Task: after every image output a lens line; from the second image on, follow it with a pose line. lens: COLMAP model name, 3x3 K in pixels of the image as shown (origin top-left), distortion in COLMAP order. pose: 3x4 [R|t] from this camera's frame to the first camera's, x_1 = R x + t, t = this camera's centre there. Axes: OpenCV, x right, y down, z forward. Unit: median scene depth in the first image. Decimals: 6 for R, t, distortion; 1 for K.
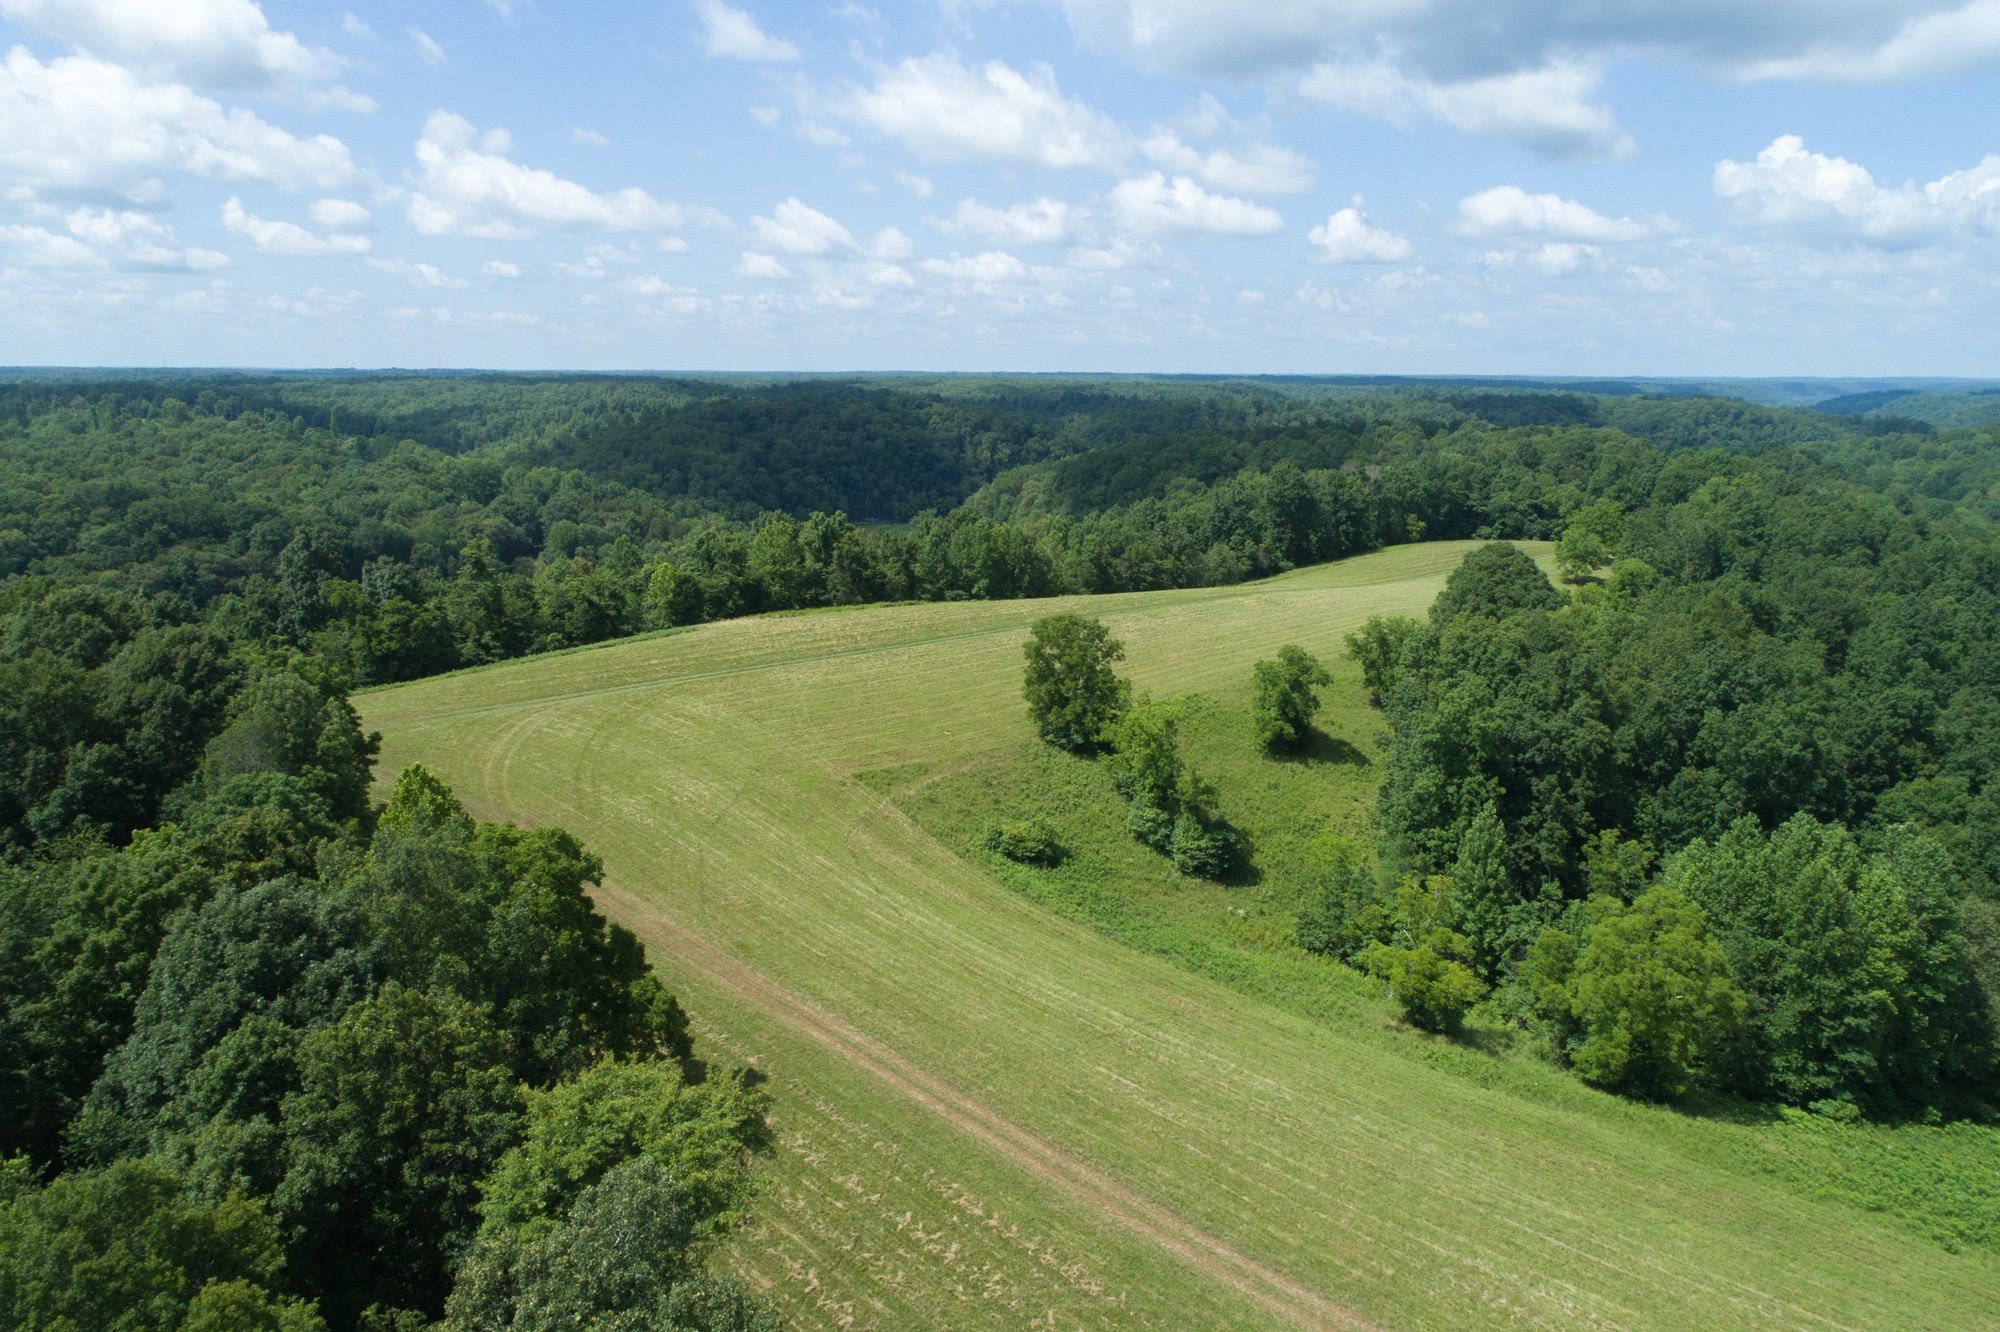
lens RADIAL K [[1352.3, 0, 995.0], [0, 1352.3, 663.7], [0, 0, 1]] dist [-0.003597, 0.003701]
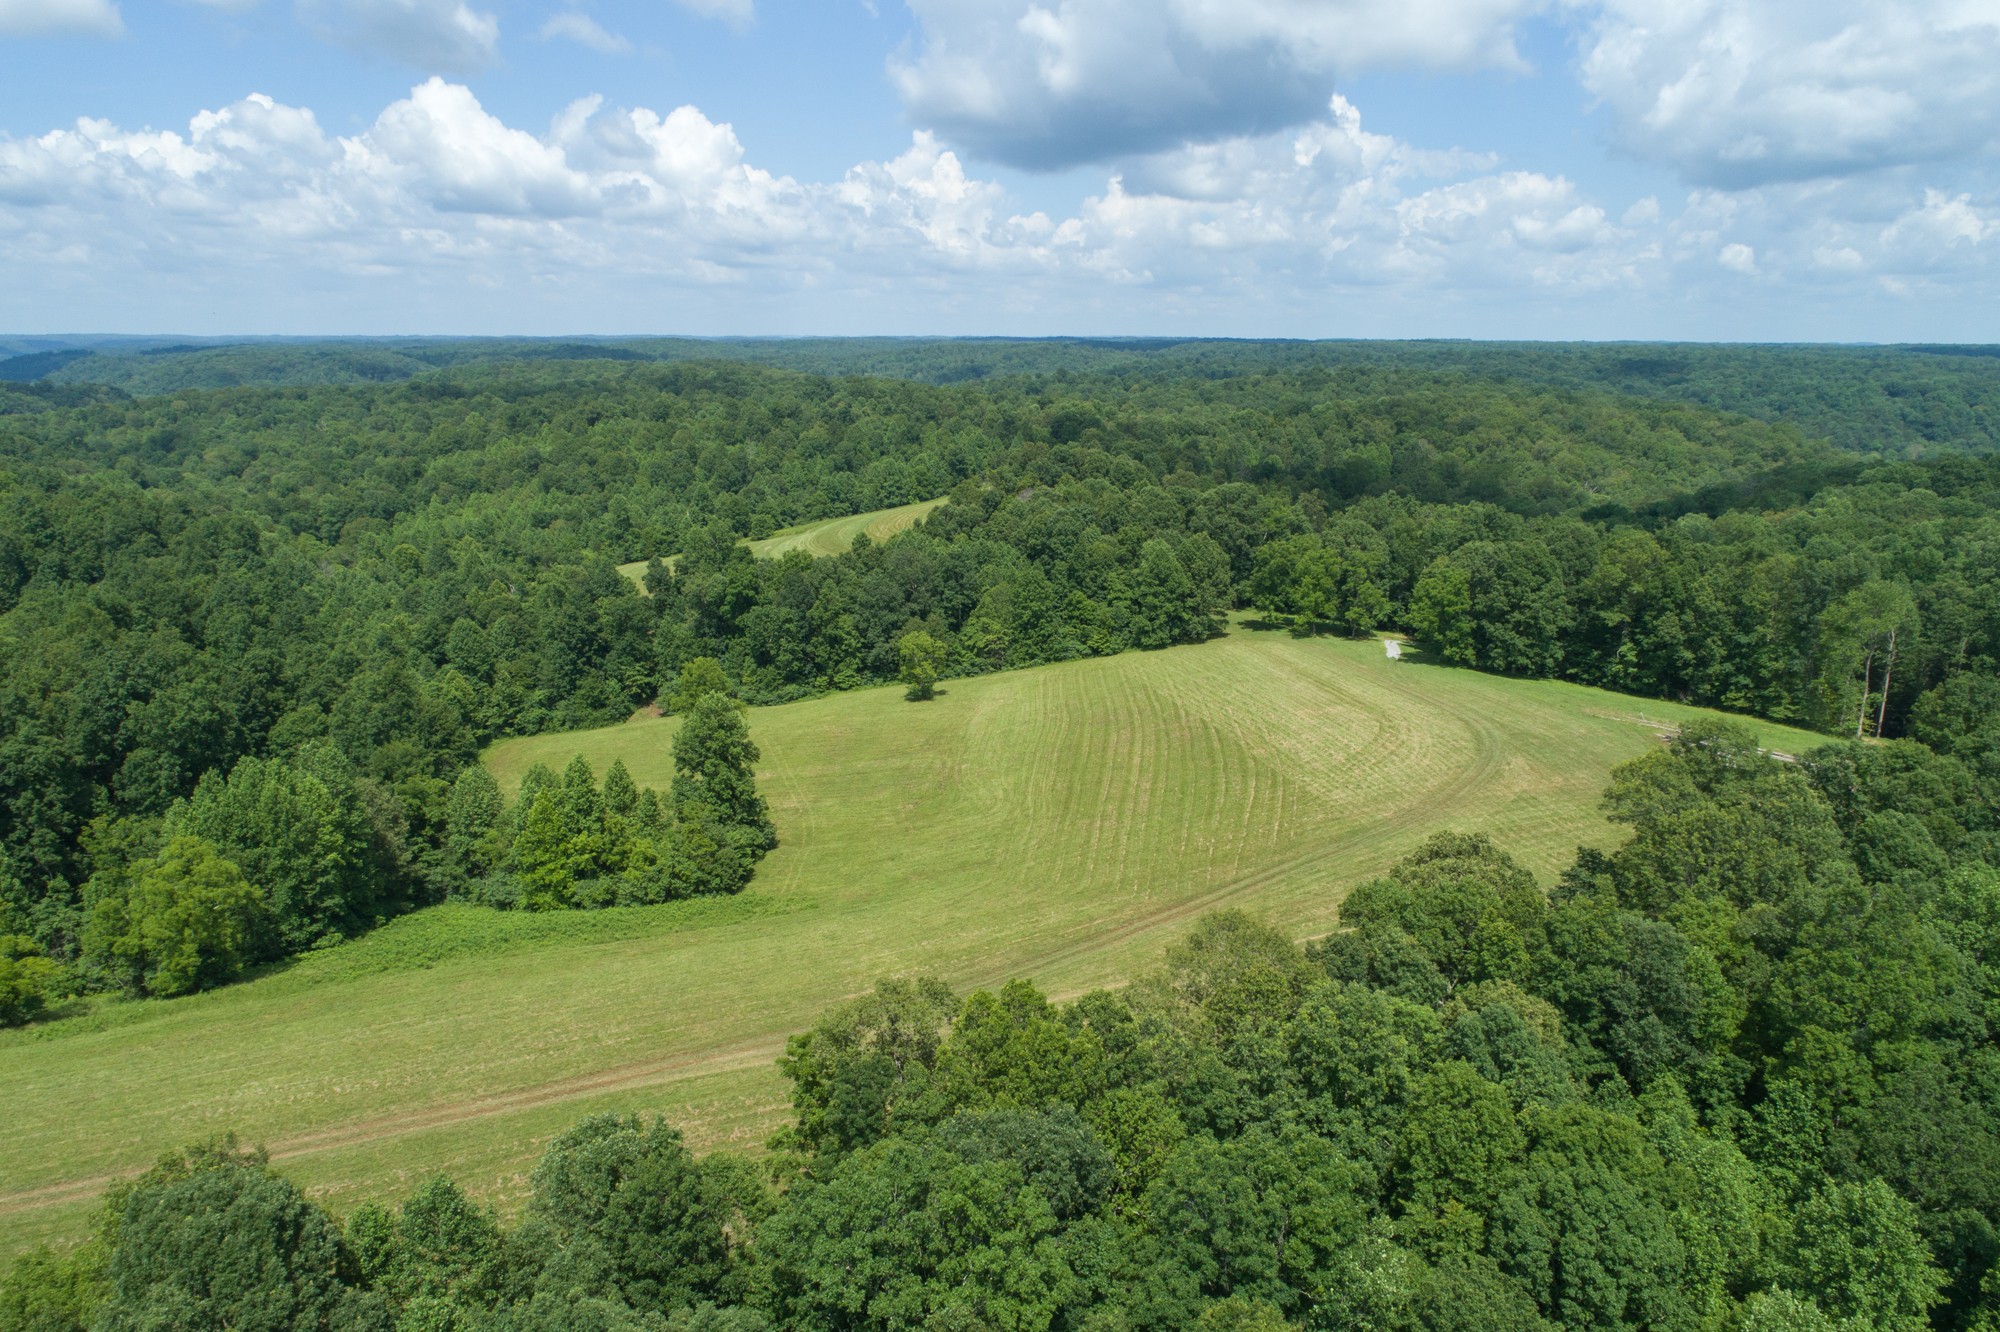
lens RADIAL K [[1352.3, 0, 997.2], [0, 1352.3, 666.2], [0, 0, 1]] dist [-0.003597, 0.003701]
pose [[0.388836, -0.229840, 0.892177, -0.335284], [0.200297, 0.966309, 0.161642, -0.051359], [-0.899270, 0.115849, 0.421772, -0.308014]]
